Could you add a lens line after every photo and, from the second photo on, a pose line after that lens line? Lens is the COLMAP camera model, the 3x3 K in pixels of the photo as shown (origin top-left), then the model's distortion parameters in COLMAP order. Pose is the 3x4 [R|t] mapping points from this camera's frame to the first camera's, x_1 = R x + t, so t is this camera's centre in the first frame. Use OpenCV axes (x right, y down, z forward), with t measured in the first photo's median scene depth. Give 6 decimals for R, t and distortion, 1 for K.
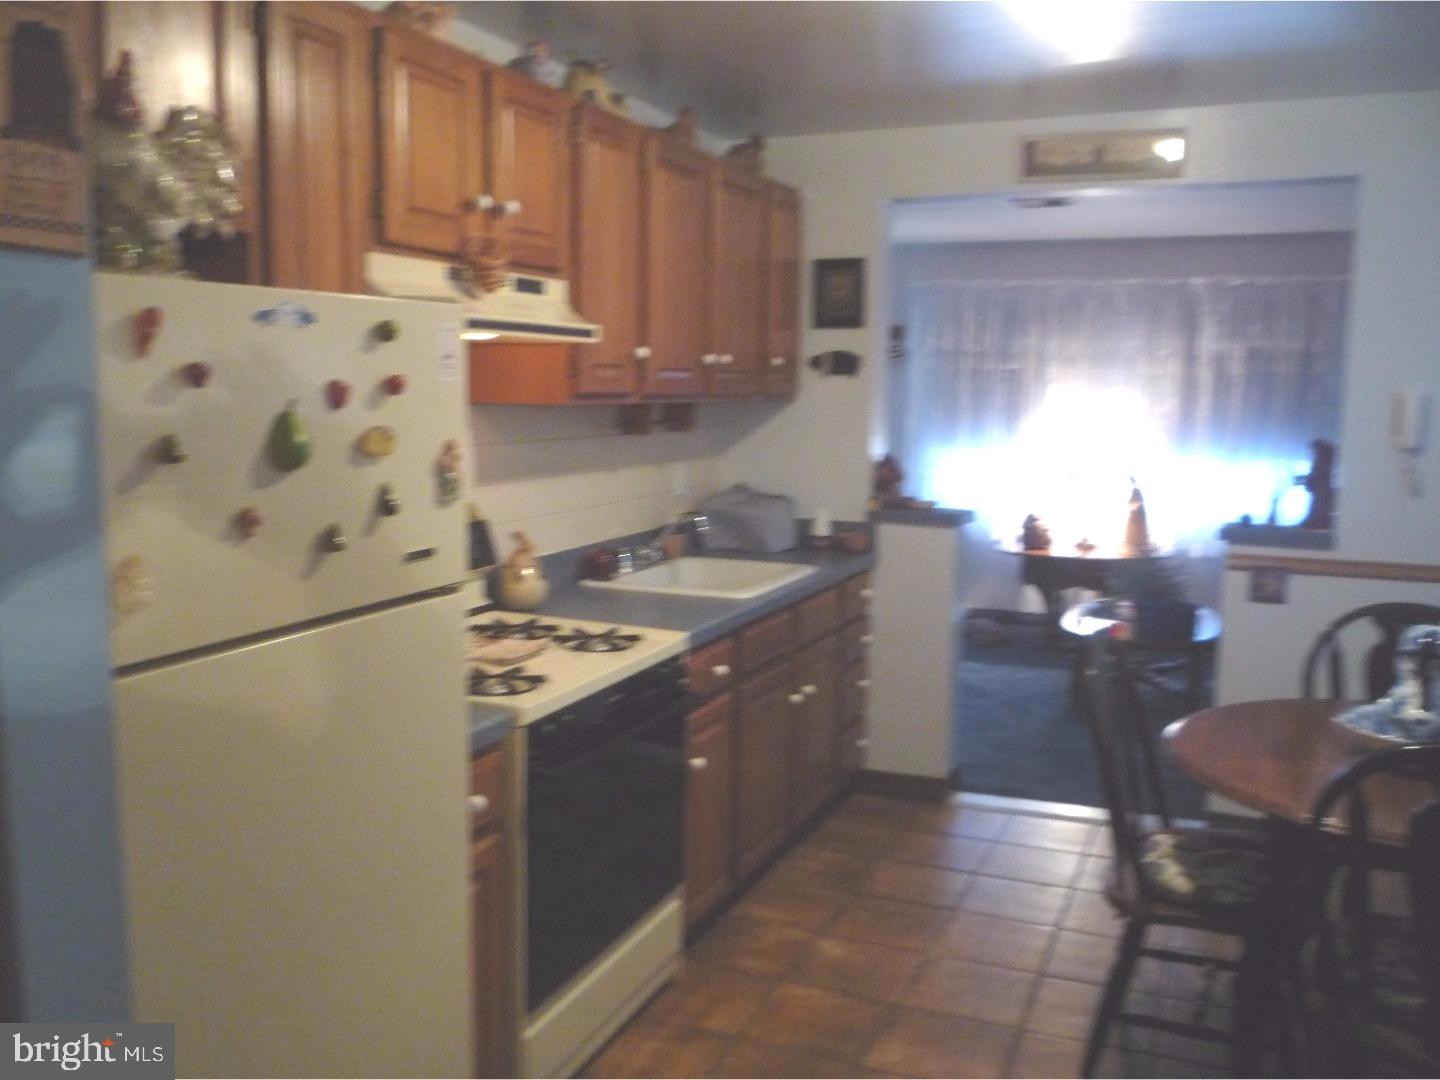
lens RADIAL K [[1239.2, 0, 703.9], [0, 1239.2, 543.8], [0, 0, 1]] dist [-0.084260, 0.048377]
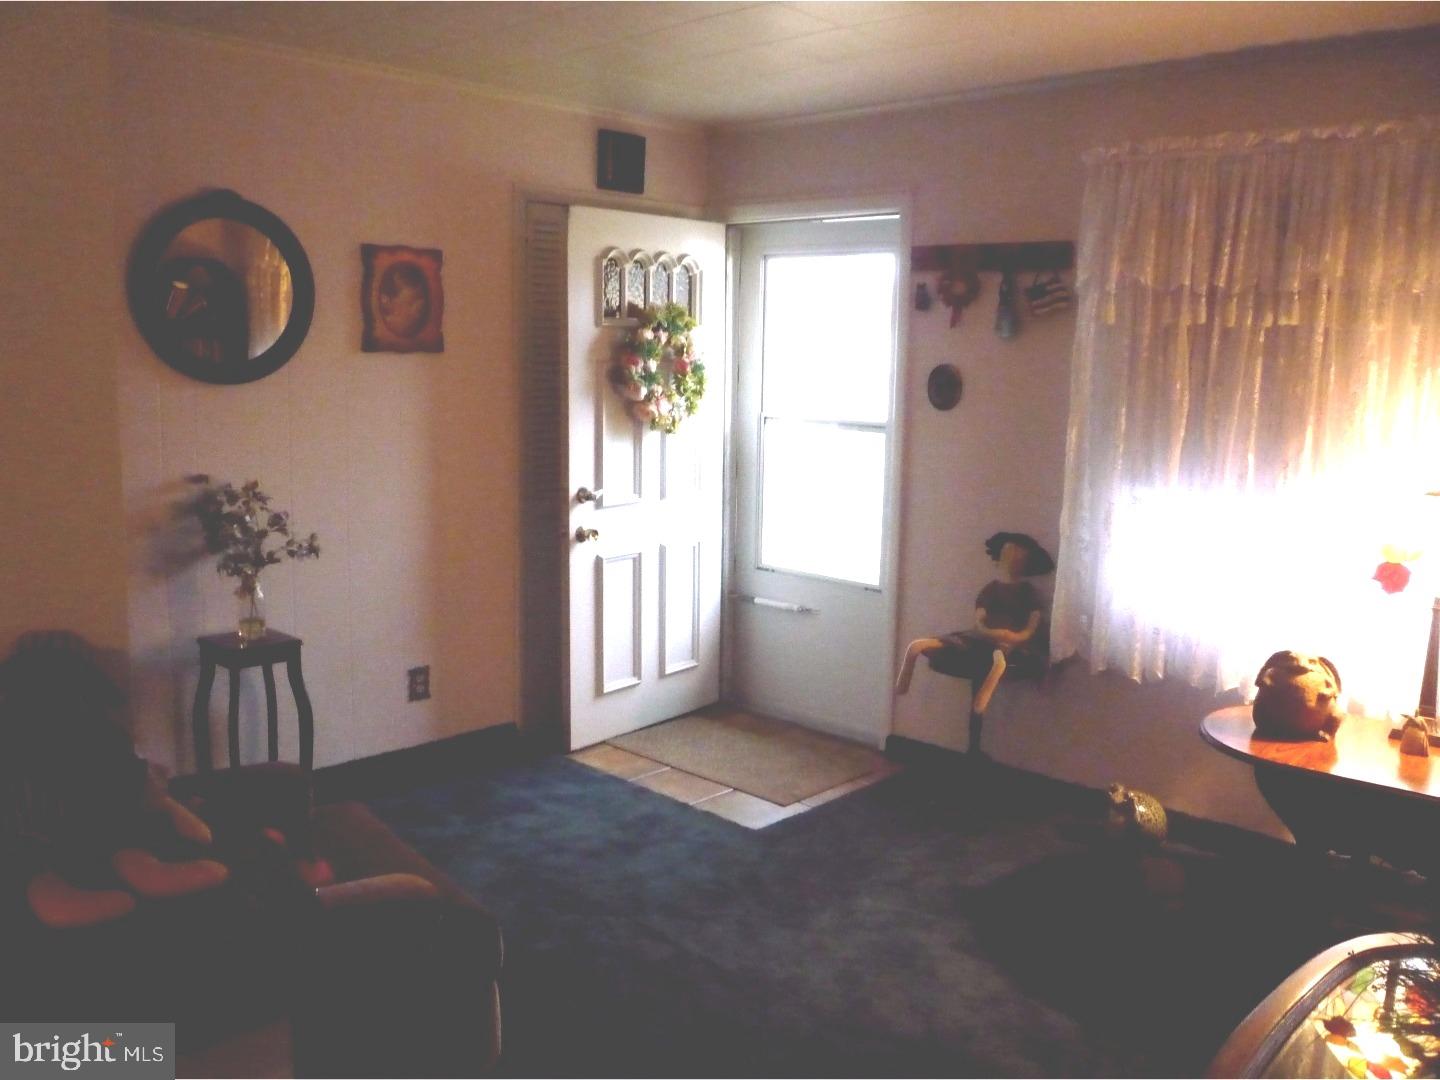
lens RADIAL K [[1239.2, 0, 696.1], [0, 1239.2, 553.7], [0, 0, 1]] dist [-0.084260, 0.048377]
pose [[0.937561, 0.054683, -0.343496, 0.204417], [-0.043254, 0.998228, 0.040855, -0.066955], [0.345122, -0.023446, 0.938265, 0.498668]]
